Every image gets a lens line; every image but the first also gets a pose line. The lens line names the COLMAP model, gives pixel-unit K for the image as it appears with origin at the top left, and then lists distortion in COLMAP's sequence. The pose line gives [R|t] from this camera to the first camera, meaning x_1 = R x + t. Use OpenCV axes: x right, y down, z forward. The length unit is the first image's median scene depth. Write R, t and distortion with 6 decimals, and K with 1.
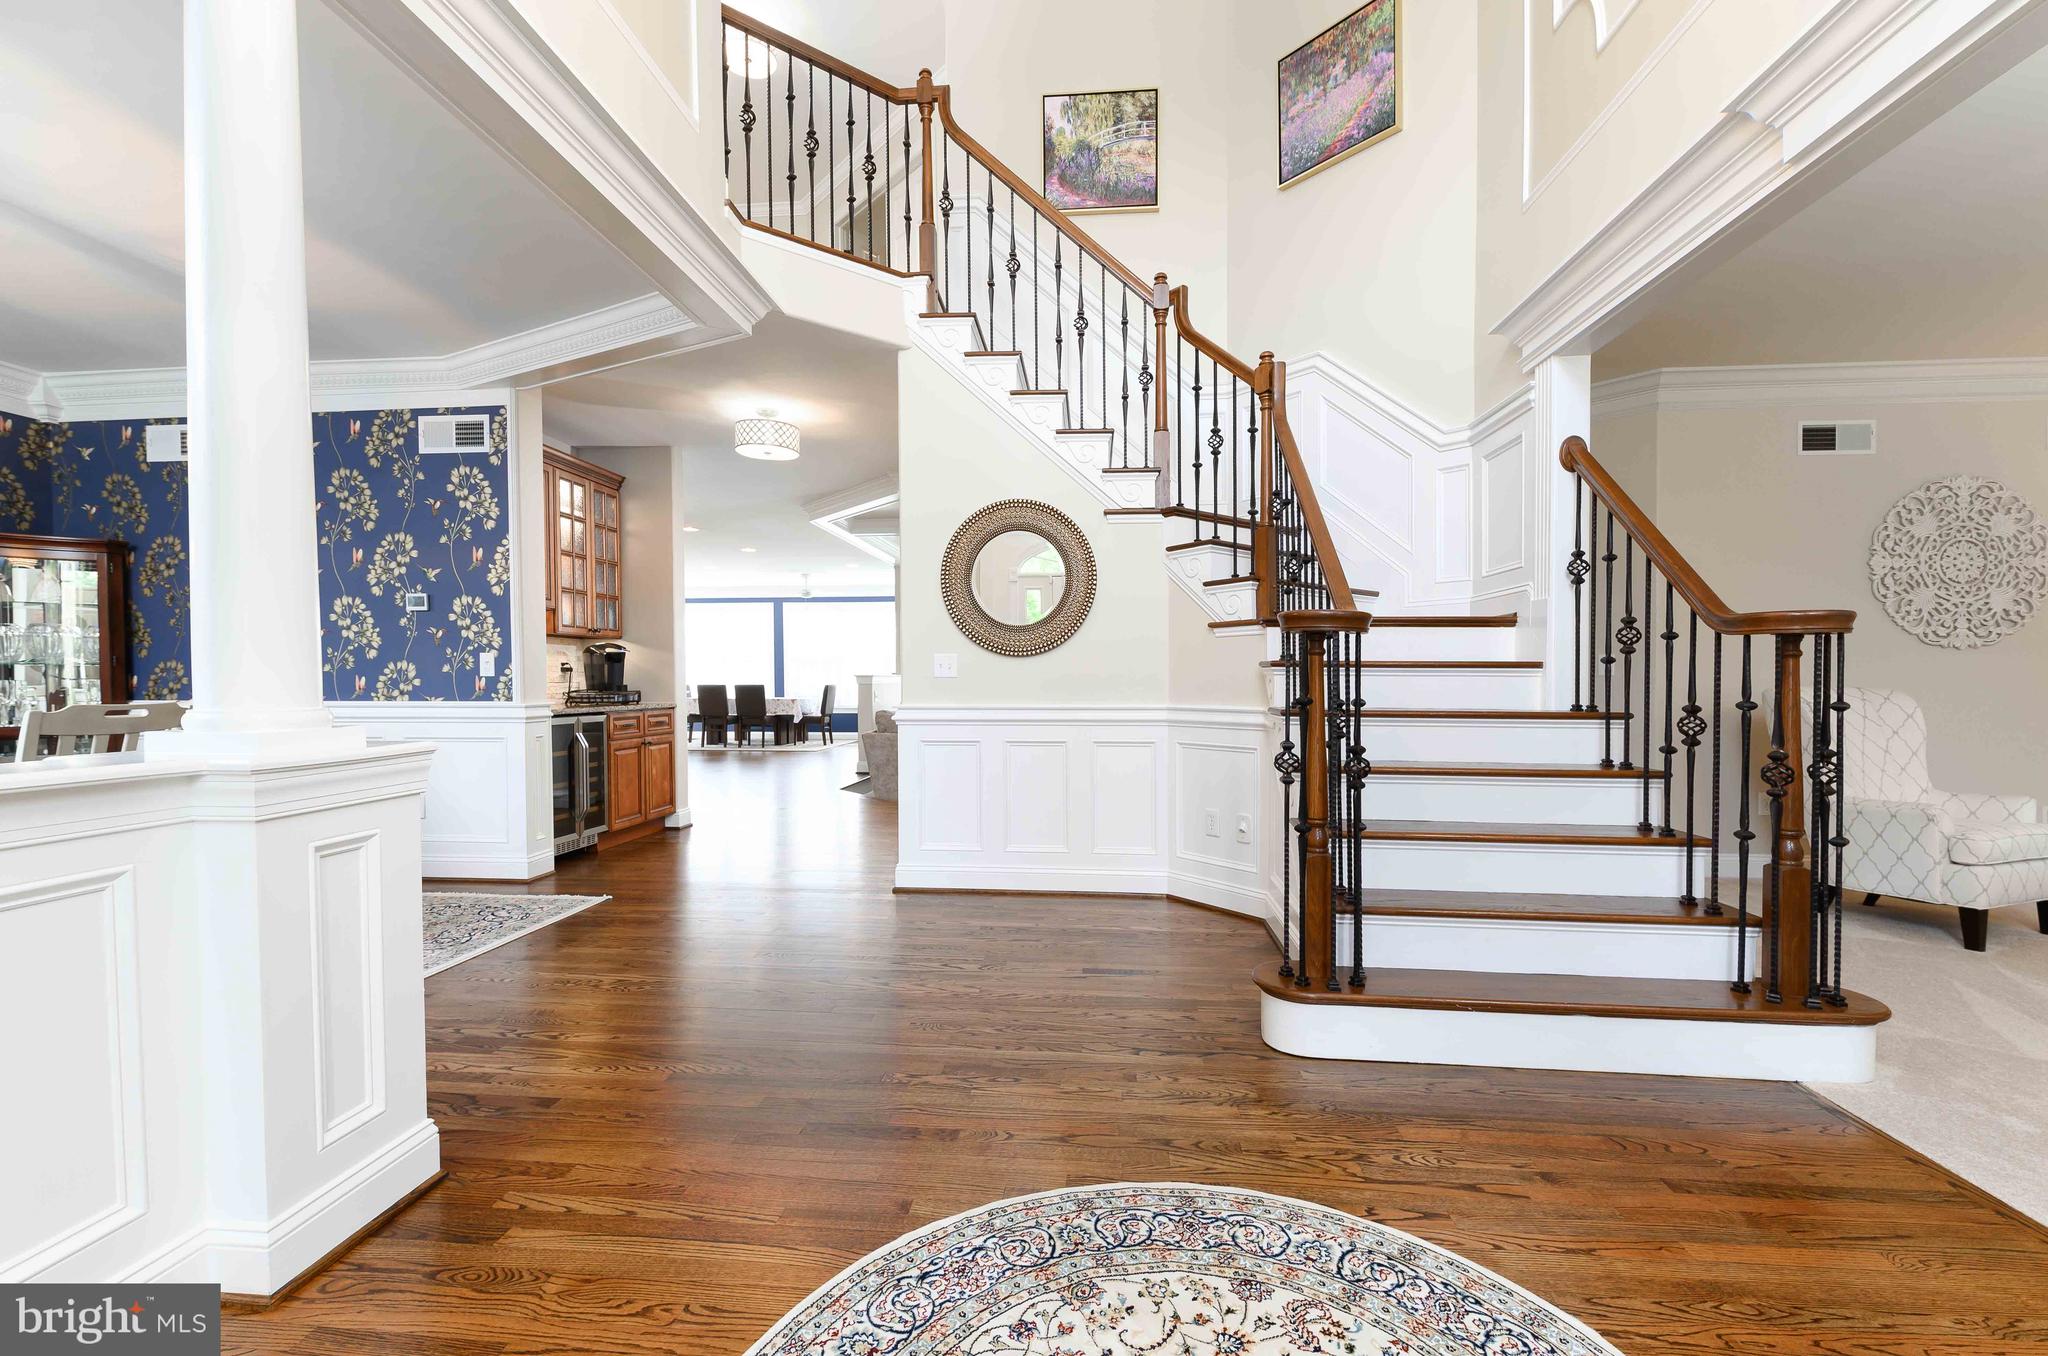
lens RADIAL K [[888.1, 0, 1024.0], [0, 888.1, 678.0], [0, 0, 1]] dist [0.014320, -0.000071]
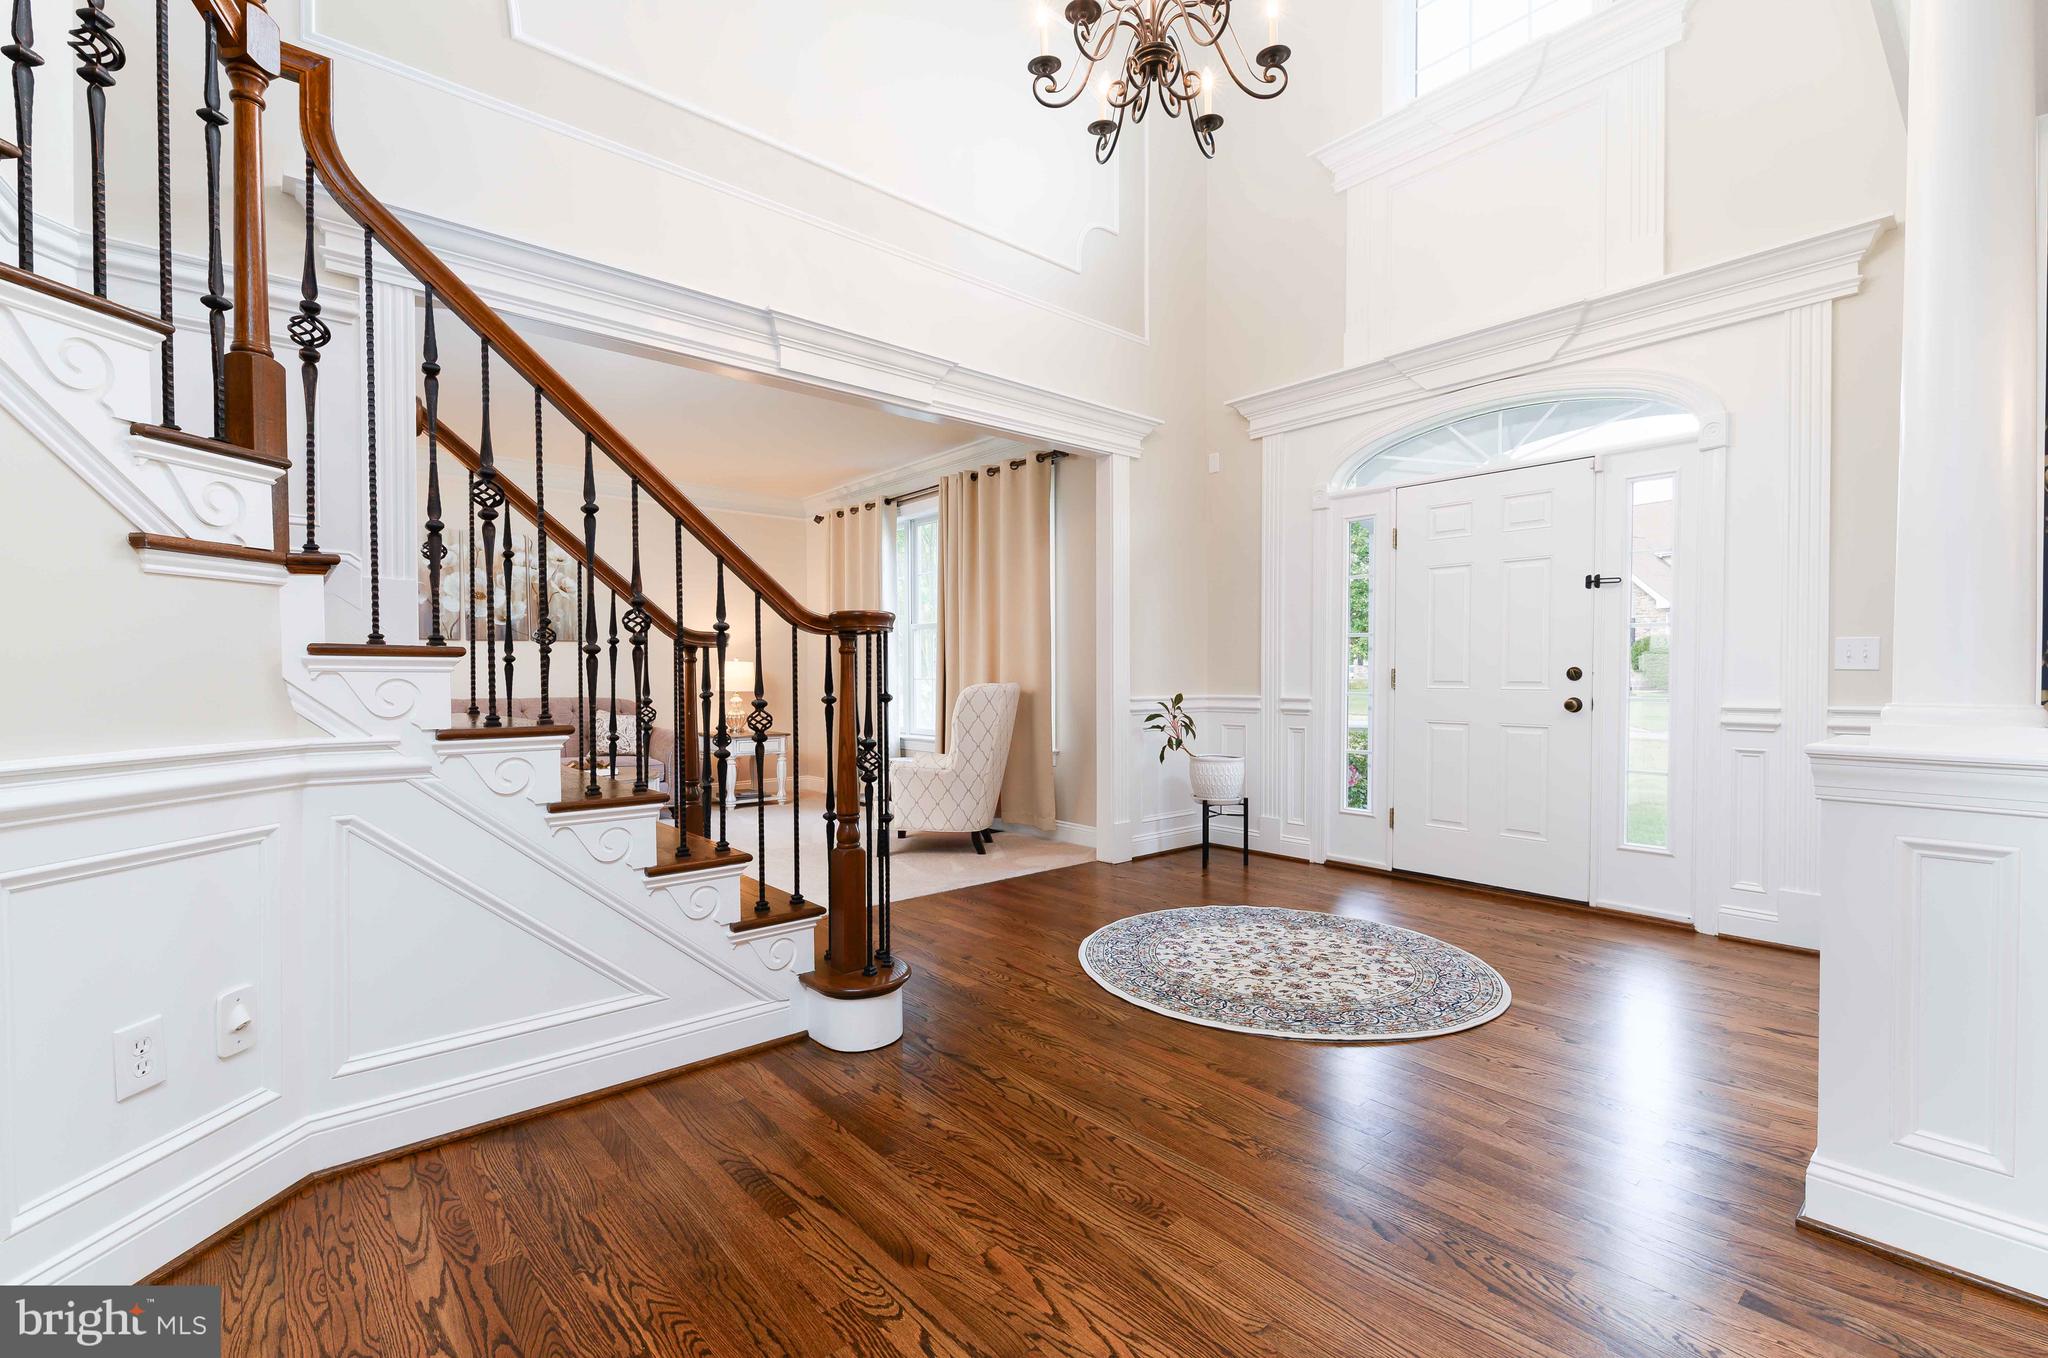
lens RADIAL K [[888.1, 0, 1024.0], [0, 888.1, 679.0], [0, 0, 1]] dist [0.014320, -0.000071]
pose [[-0.728269, 0.005980, 0.685265, -0.781898], [0.008607, 0.999963, 0.000421, 0.007387], [-0.685237, 0.006204, -0.728294, 2.453184]]
